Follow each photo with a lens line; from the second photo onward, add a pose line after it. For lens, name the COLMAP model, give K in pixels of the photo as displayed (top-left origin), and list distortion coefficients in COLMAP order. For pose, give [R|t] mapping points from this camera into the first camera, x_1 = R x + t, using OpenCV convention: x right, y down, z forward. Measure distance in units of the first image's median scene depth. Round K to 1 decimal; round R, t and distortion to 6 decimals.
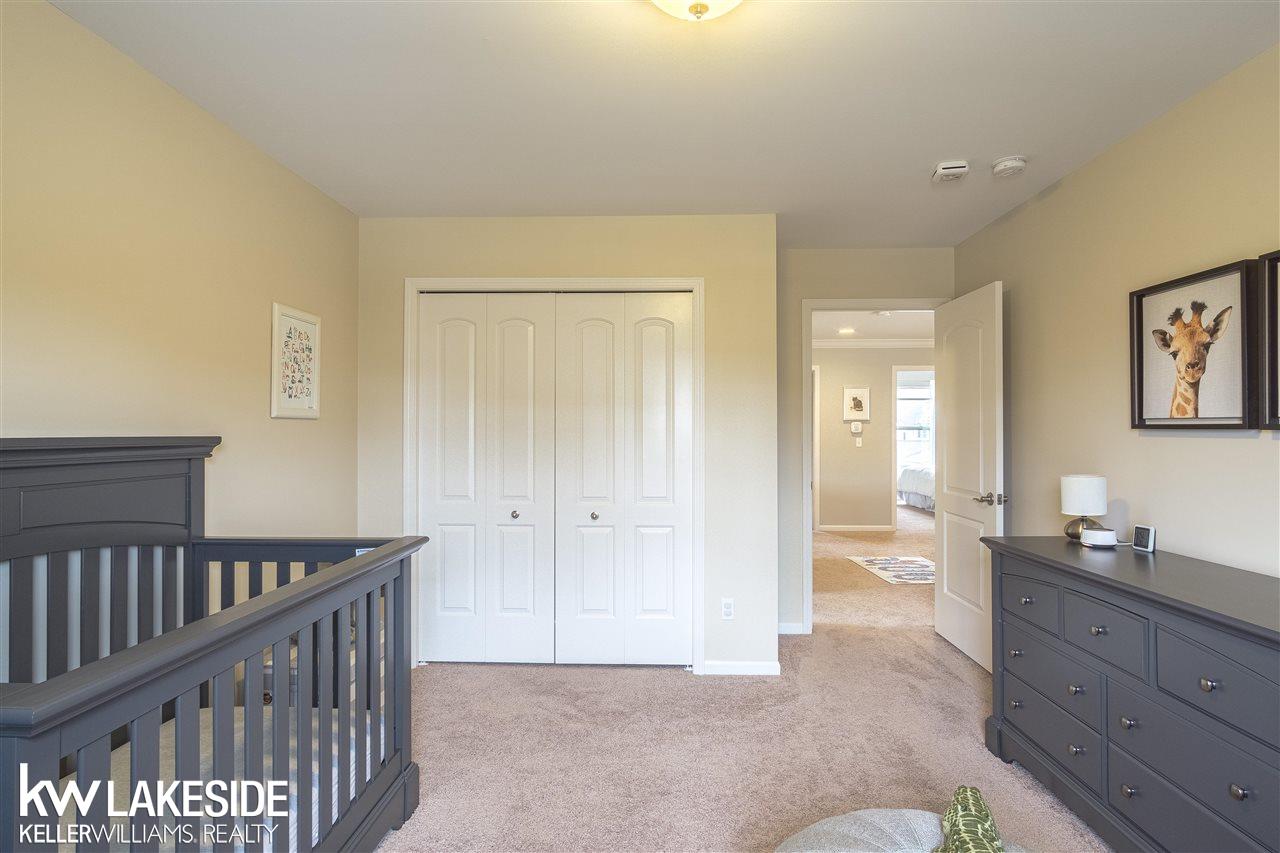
lens RADIAL K [[688.2, 0, 639.6], [0, 688.2, 426.5], [0, 0, 1]] dist [-0.008911, 0.001401]
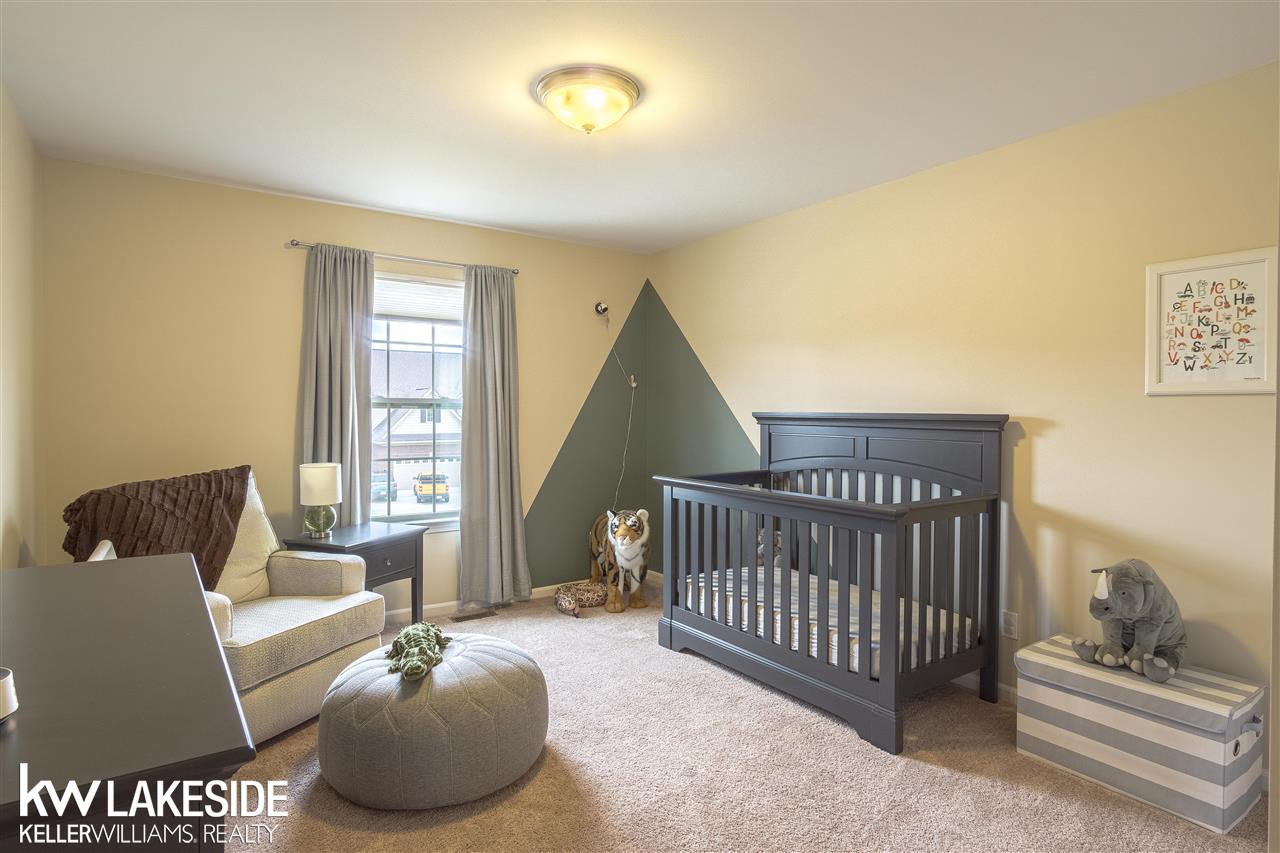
lens RADIAL K [[688.2, 0, 639.6], [0, 688.2, 426.5], [0, 0, 1]] dist [-0.008911, 0.001401]
pose [[-0.801295, 0.008675, -0.598206, 0.495366], [-0.001850, 0.999854, 0.016978, 0.012564], [0.598266, 0.014711, -0.801162, 1.247956]]
